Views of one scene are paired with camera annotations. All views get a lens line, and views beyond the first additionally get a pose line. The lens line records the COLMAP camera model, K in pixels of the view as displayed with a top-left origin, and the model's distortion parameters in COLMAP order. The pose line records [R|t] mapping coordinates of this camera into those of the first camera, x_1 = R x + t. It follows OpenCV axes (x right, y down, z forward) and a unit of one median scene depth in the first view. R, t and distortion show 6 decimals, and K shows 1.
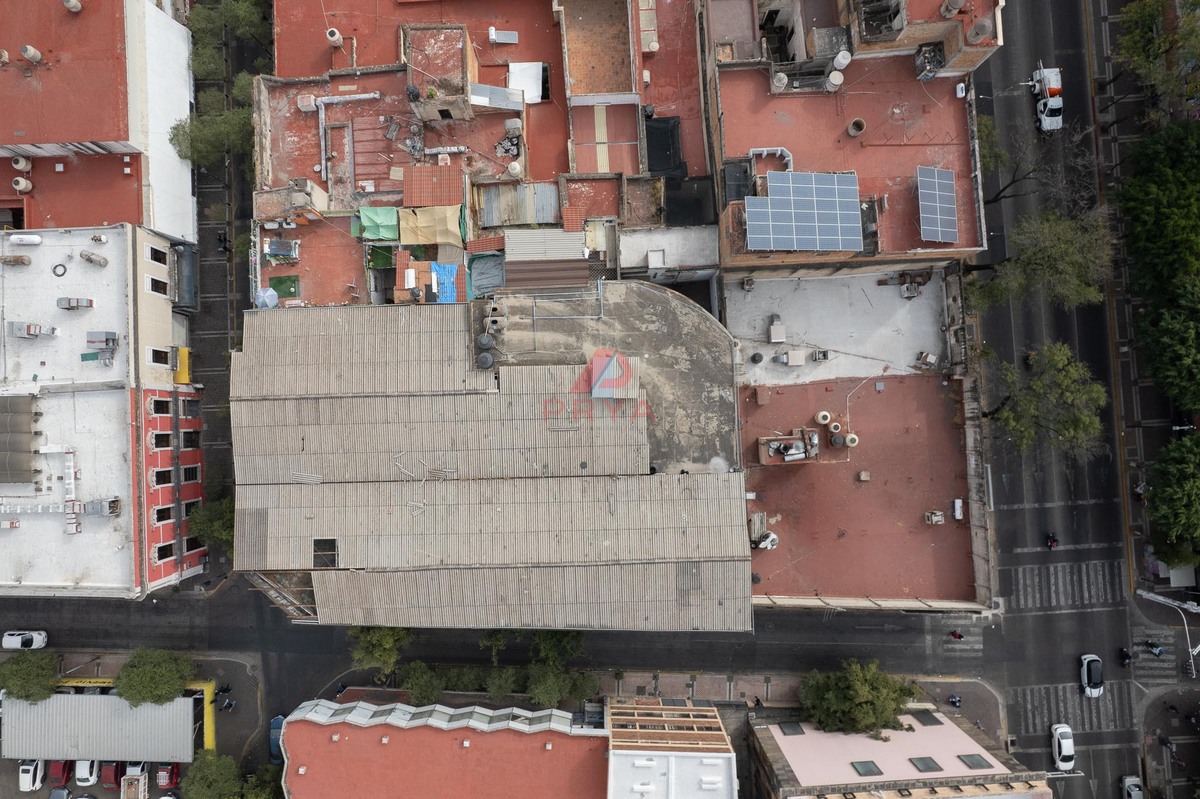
lens RADIAL K [[770.3, 0, 600.0], [0, 770.3, 399.5], [0, 0, 1]] dist [-0.070645, 0.065178]
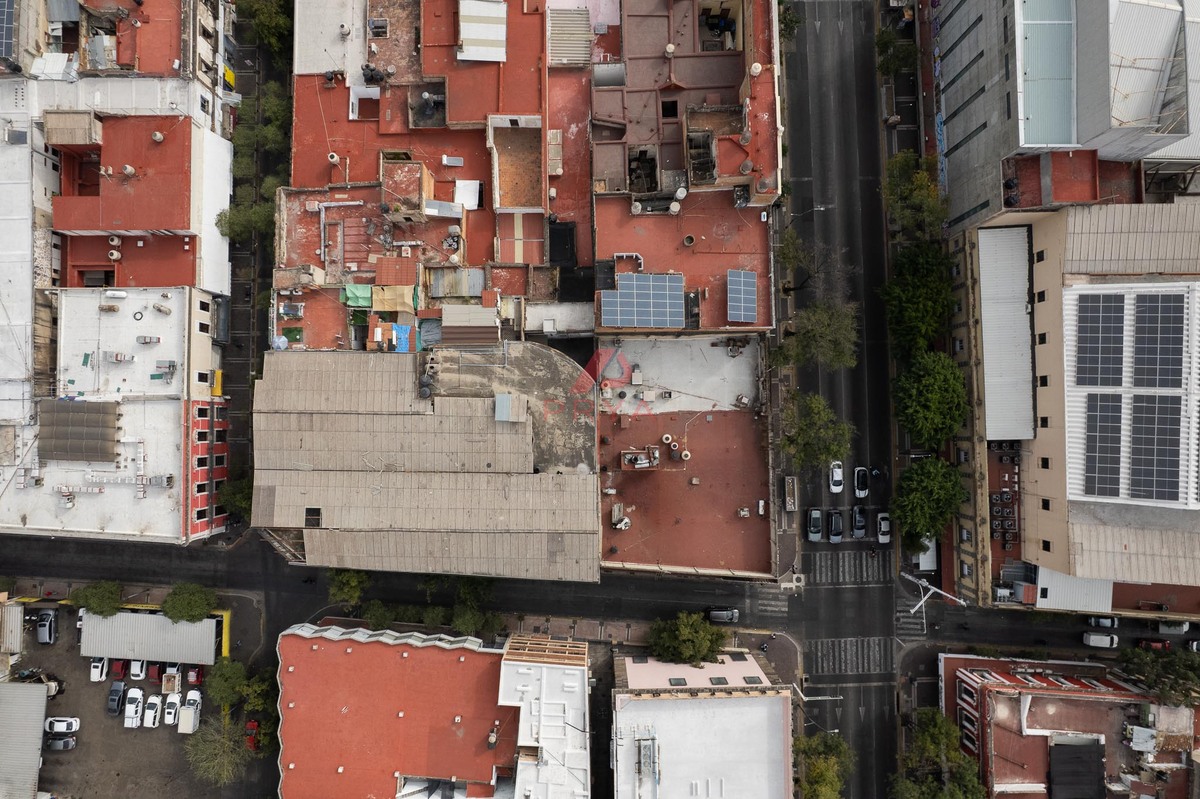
lens RADIAL K [[770.3, 0, 600.0], [0, 770.3, 399.5], [0, 0, 1]] dist [-0.070645, 0.065178]
pose [[0.999211, 0.039676, 0.001656, 0.169486], [-0.039672, 0.999209, -0.002563, -0.042262], [-0.001756, 0.002495, 0.999995, -0.442640]]
